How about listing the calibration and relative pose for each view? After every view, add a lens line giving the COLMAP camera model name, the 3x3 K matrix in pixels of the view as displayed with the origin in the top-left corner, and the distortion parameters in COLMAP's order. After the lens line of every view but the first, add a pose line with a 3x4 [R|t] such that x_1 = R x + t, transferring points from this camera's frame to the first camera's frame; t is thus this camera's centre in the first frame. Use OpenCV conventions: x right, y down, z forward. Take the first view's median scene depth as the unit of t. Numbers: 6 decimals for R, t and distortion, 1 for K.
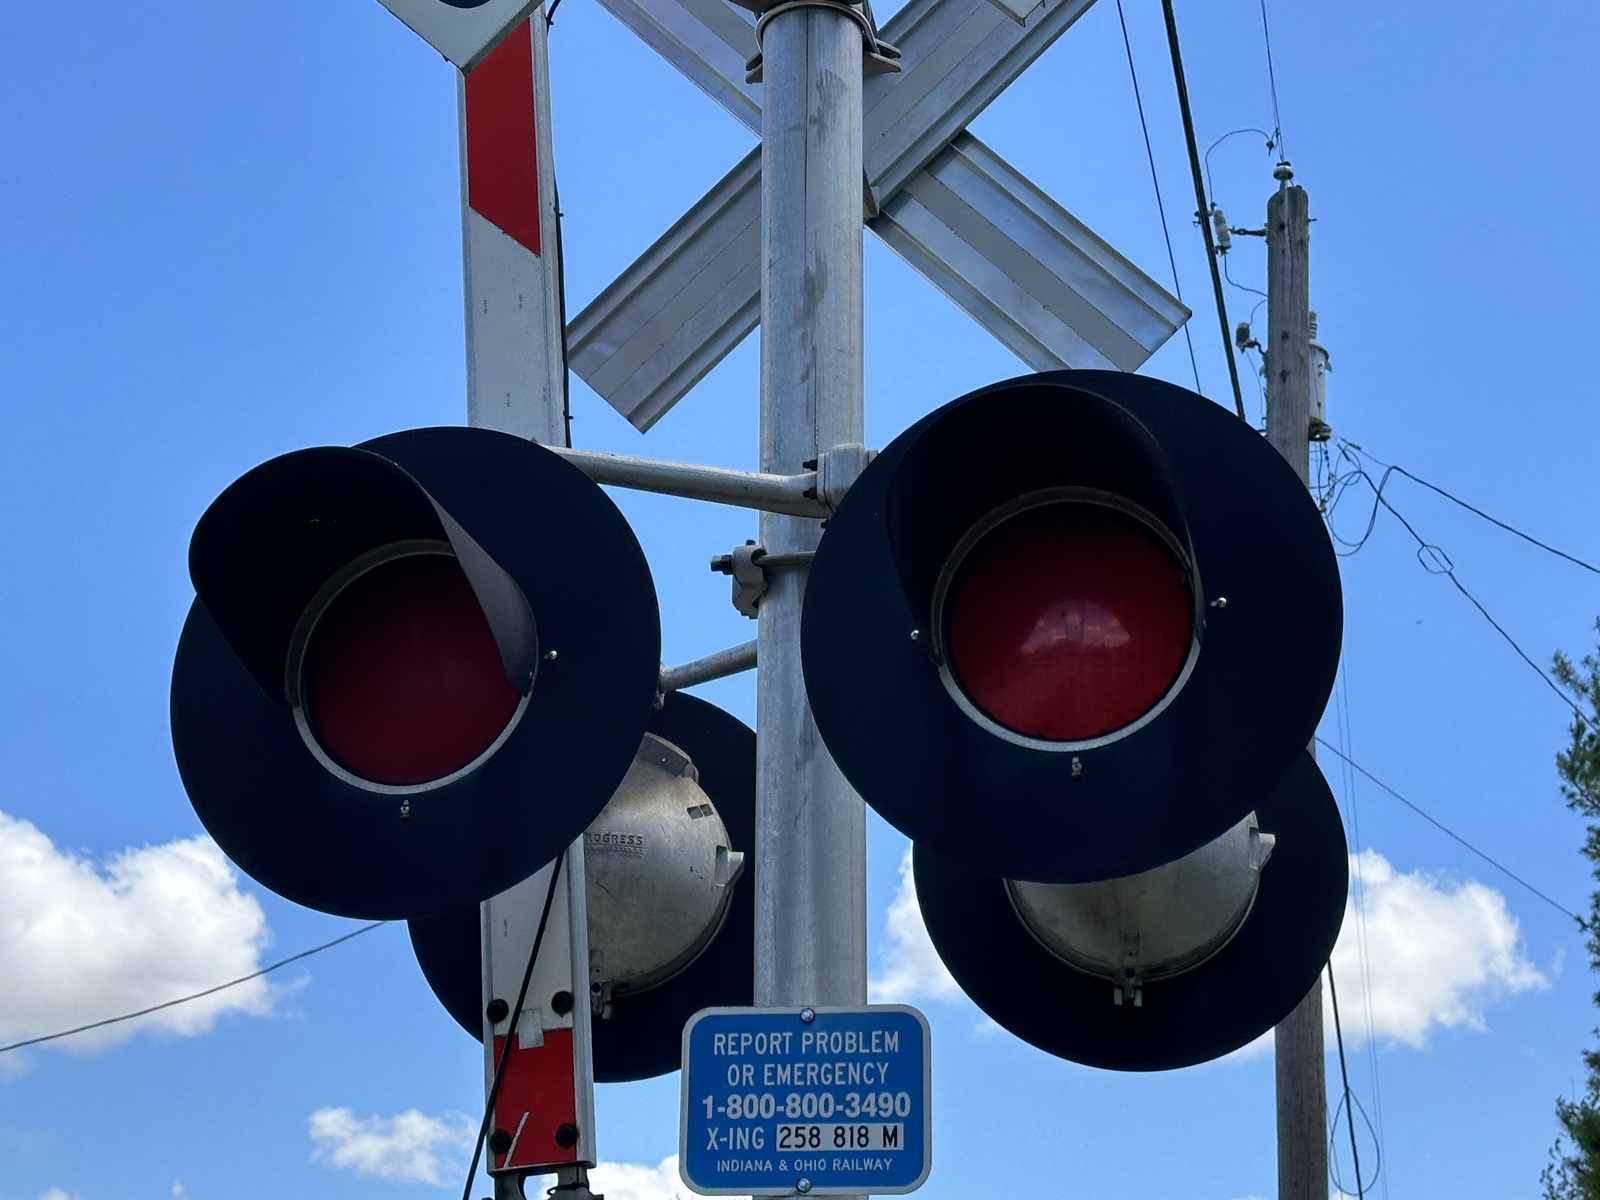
lens RADIAL K [[2815.6, 0, 800.0], [0, 2815.6, 600.0], [0, 0, 1]] dist [0.164486, 0.080372]
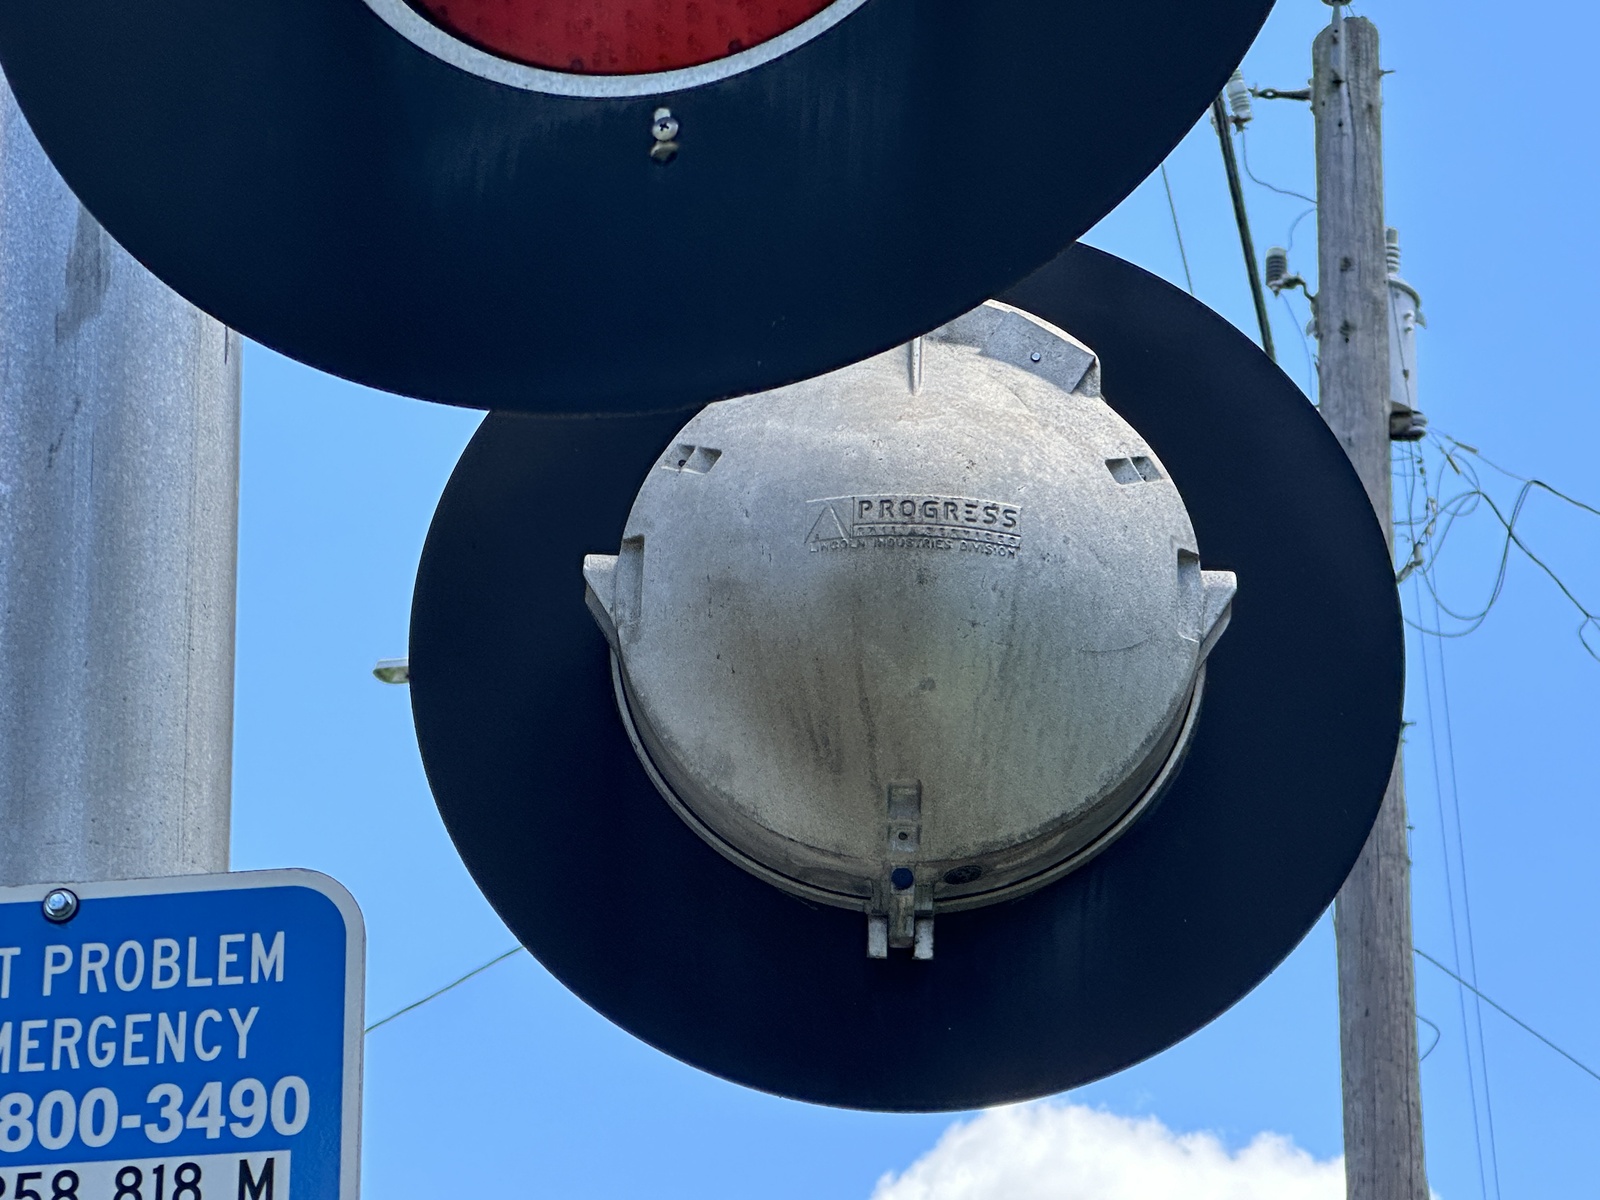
lens RADIAL K [[4633.7, 0, 805.5], [0, 4633.7, 600.3], [0, 0, 1]] dist [0.107570, 2.866091]
pose [[0.998660, -0.015548, 0.049363, 0.076638], [0.017807, 0.998798, -0.045671, 0.136974], [-0.048594, 0.046488, 0.997736, 0.337309]]
